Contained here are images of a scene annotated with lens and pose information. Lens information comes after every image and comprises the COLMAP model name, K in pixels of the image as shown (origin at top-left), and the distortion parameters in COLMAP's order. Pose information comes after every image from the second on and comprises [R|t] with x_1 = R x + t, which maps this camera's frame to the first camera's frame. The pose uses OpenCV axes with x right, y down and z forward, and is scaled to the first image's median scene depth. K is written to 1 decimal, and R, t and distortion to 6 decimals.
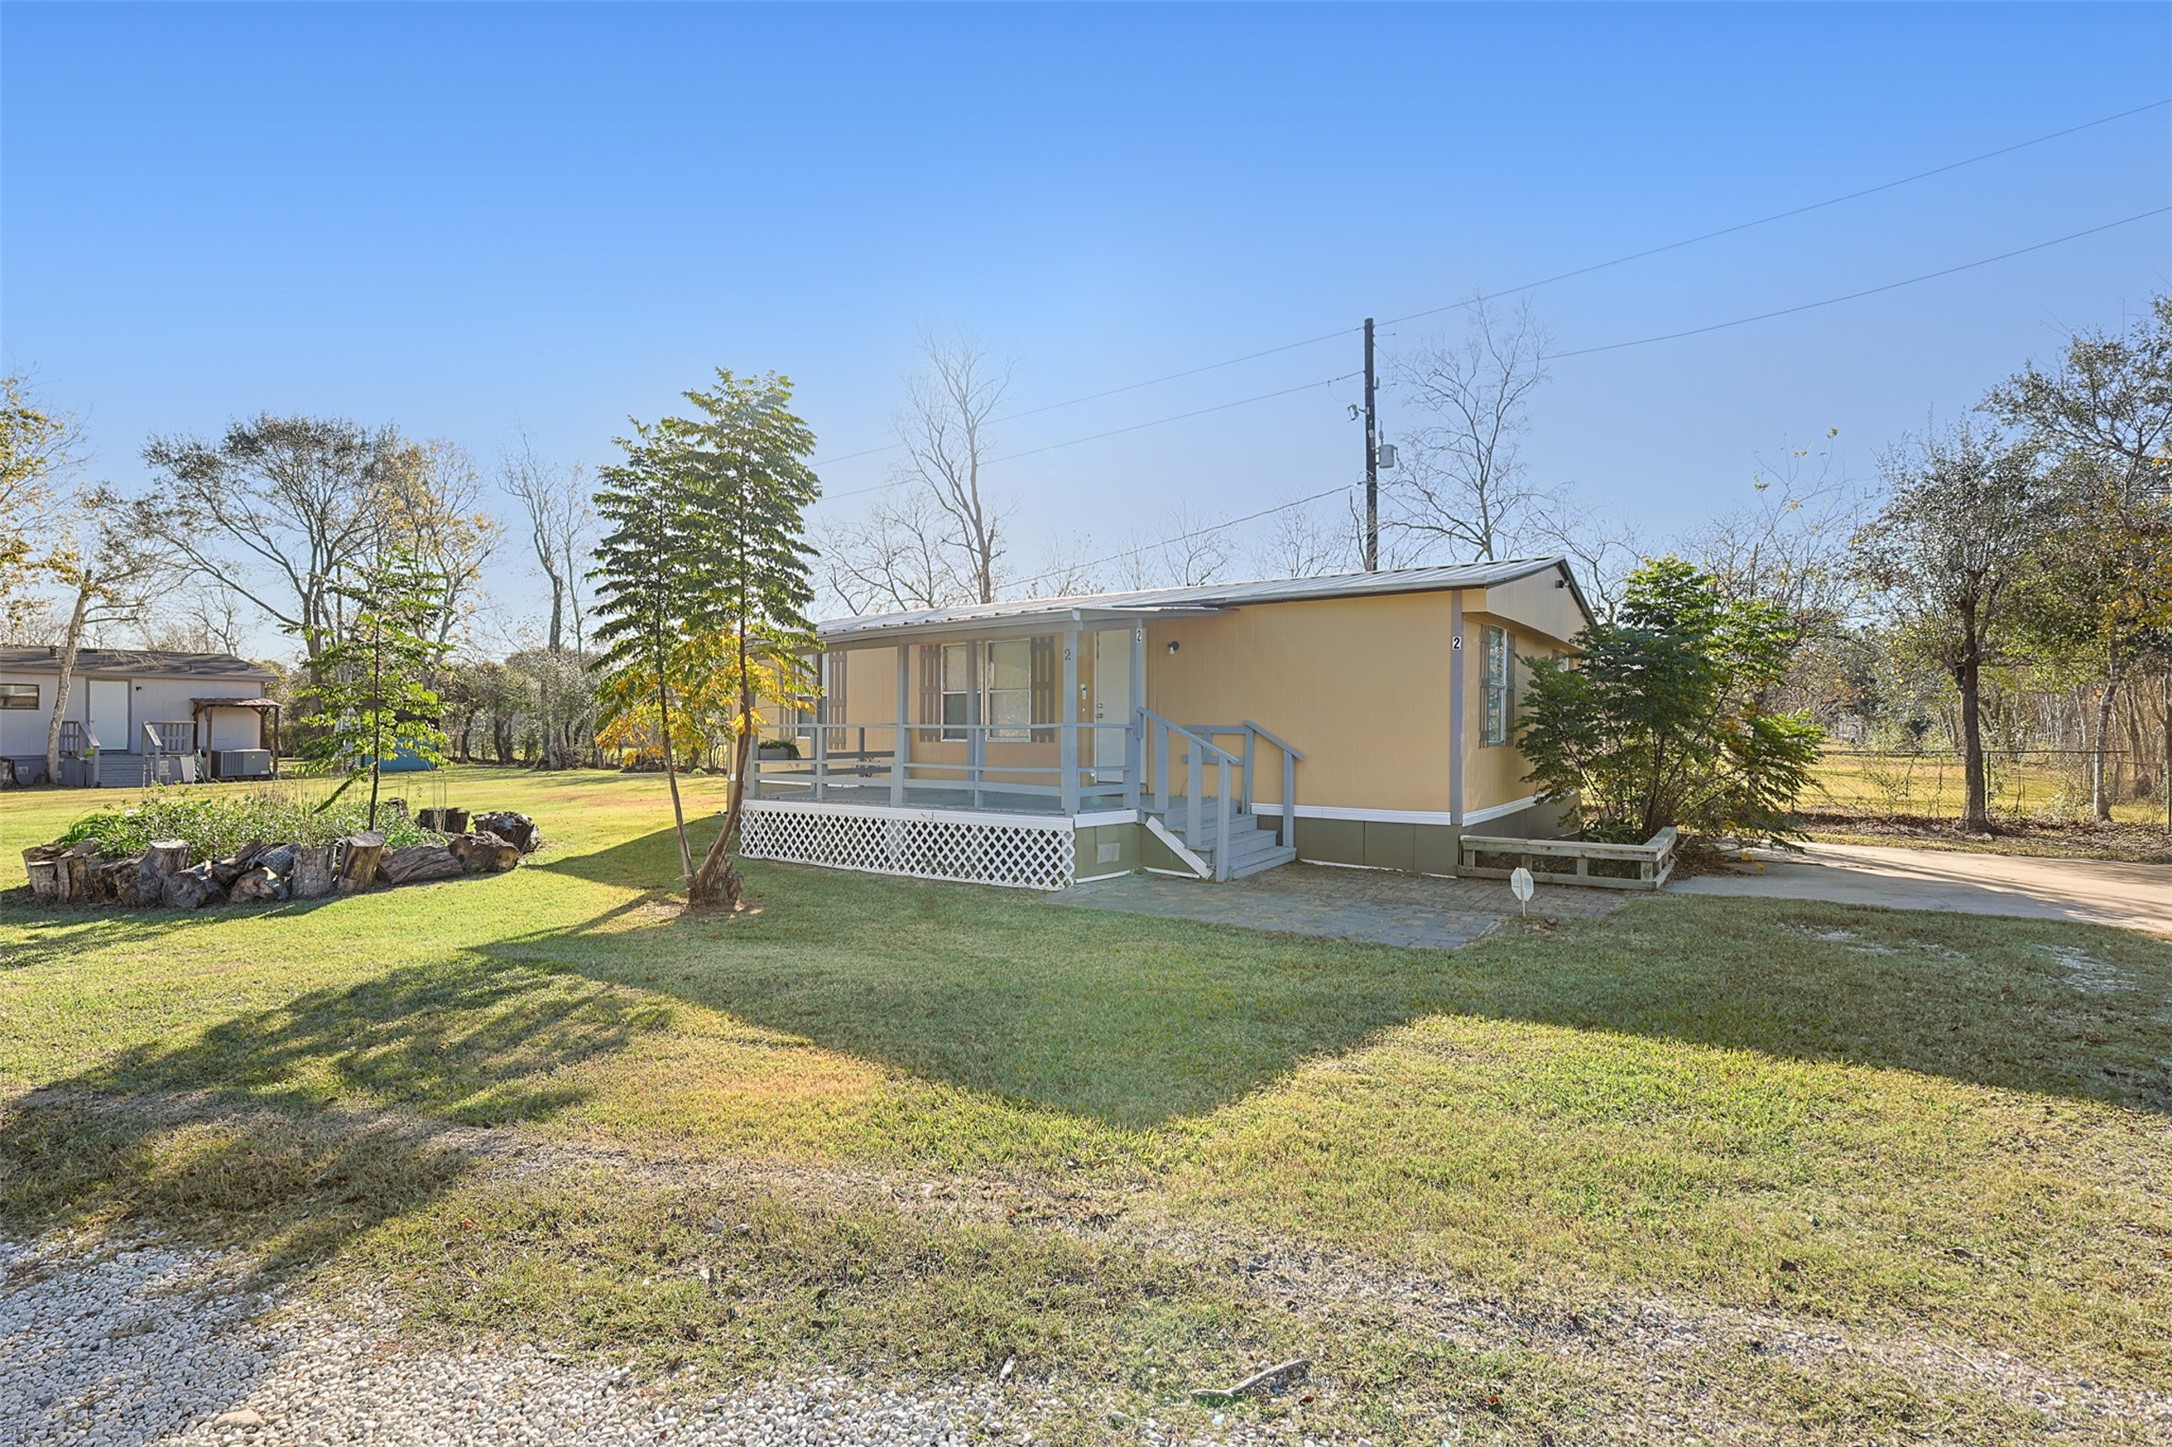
lens RADIAL K [[994.6, 0, 1083.9], [0, 994.6, 725.6], [0, 0, 1]] dist [0.001141, 0.000531]
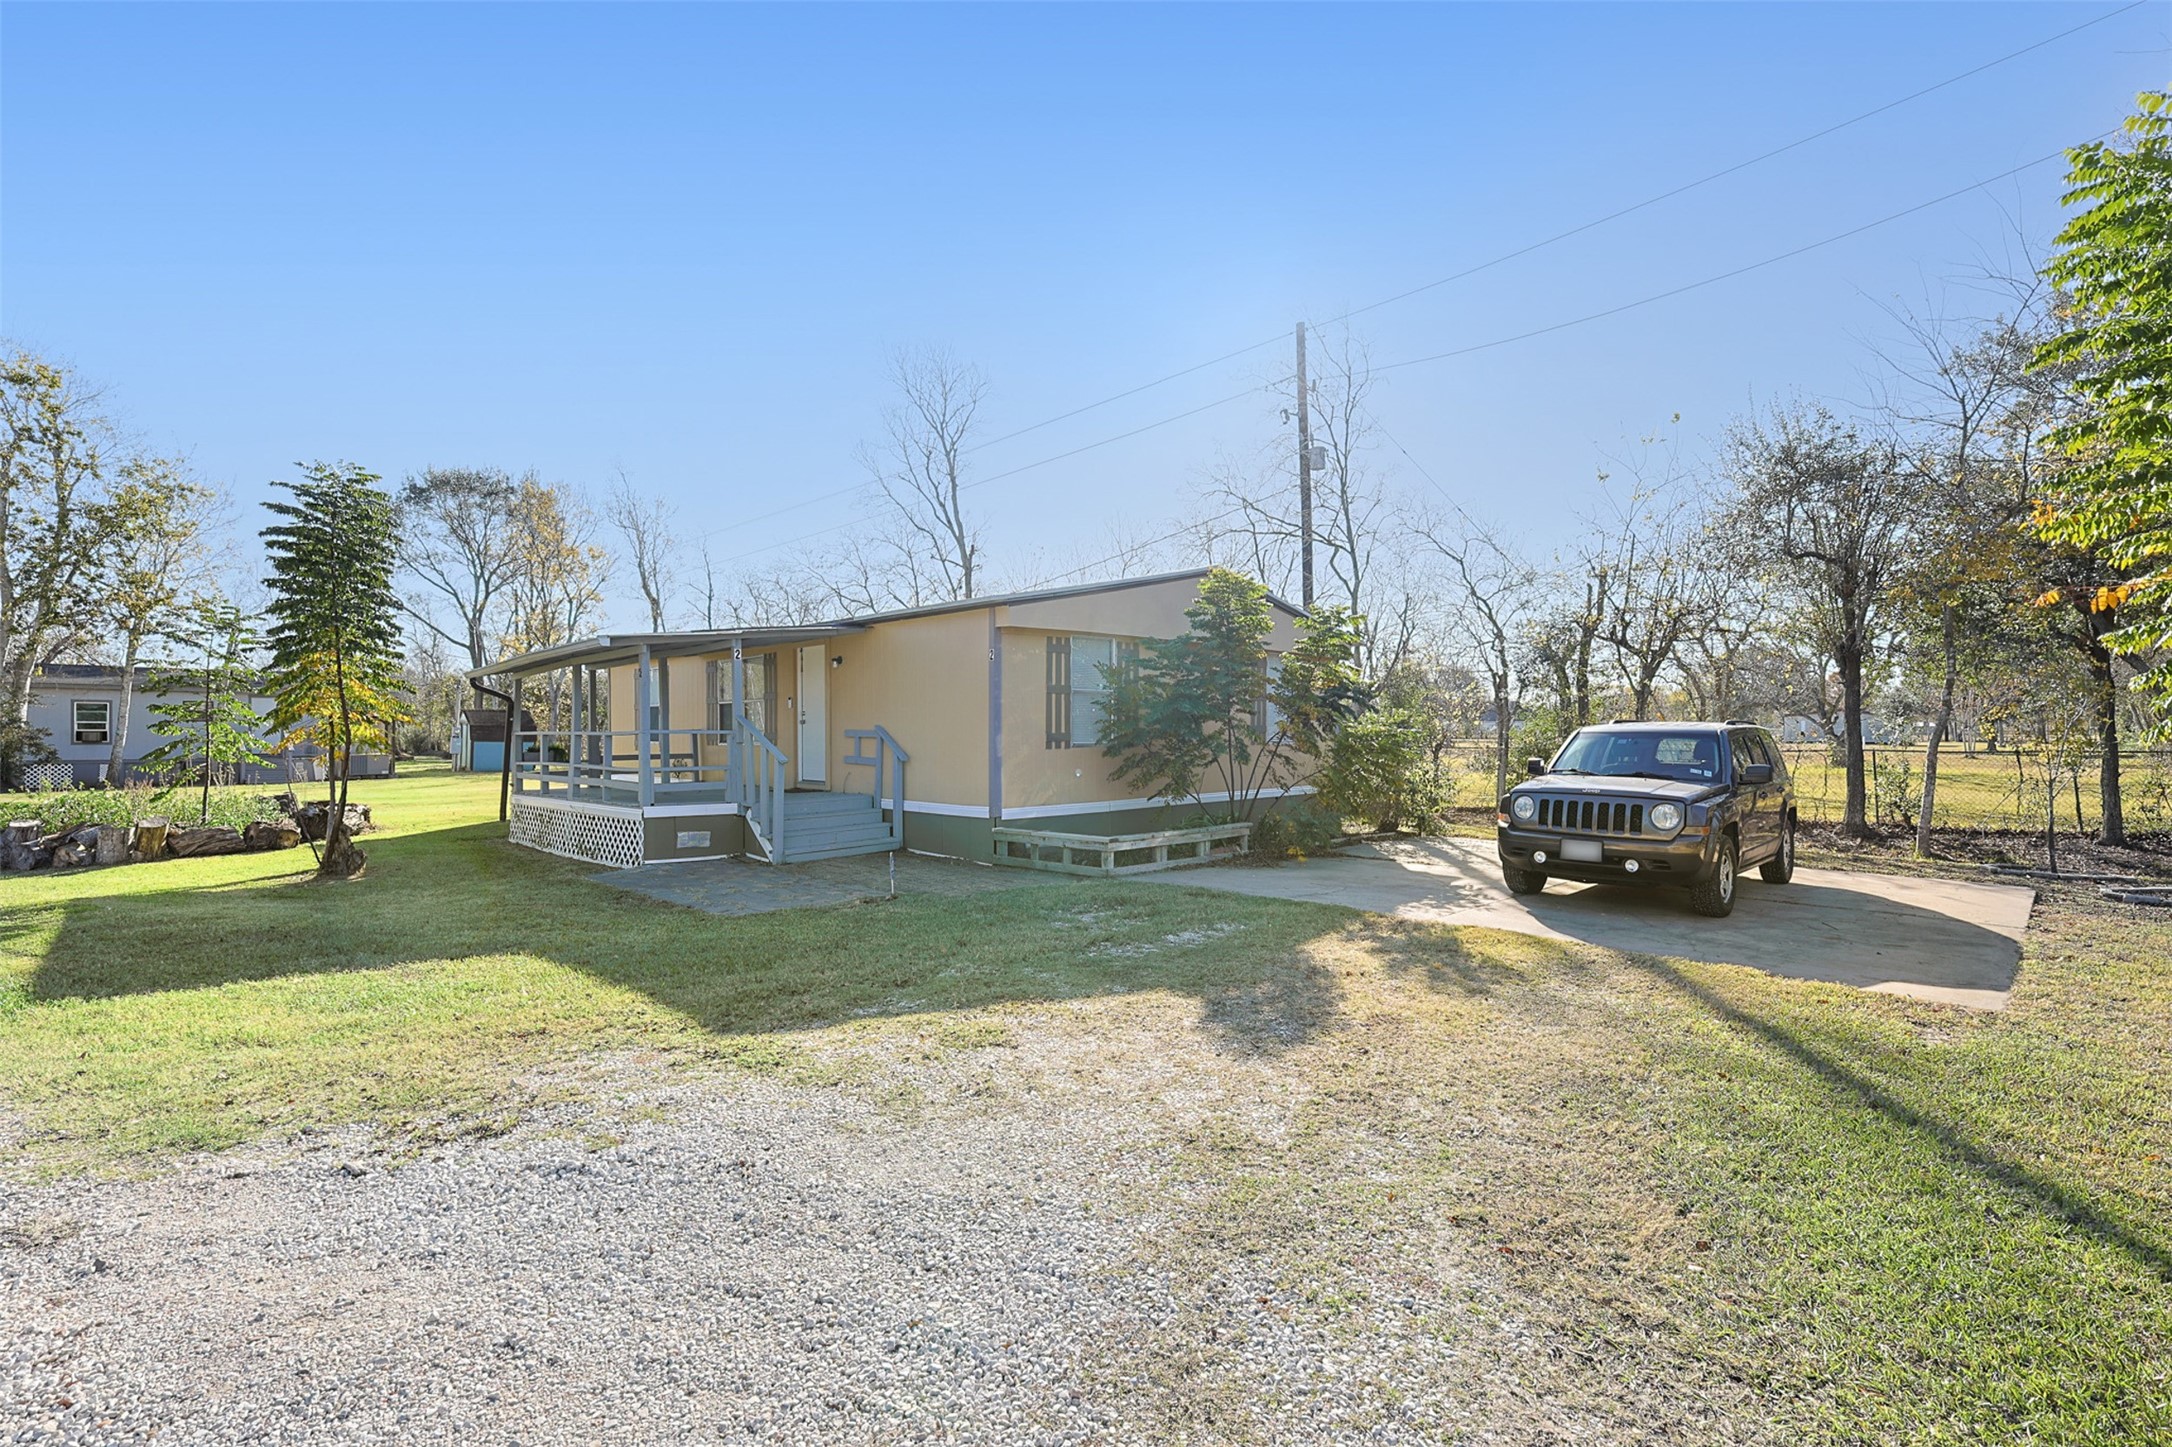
lens RADIAL K [[994.6, 0, 1090.8], [0, 994.6, 722.9], [0, 0, 1]] dist [0.001141, 0.000531]
pose [[0.984131, -0.008941, -0.177220, 0.600035], [0.008240, 0.999955, -0.004695, -0.000808], [0.177254, 0.003160, 0.984160, -0.068059]]
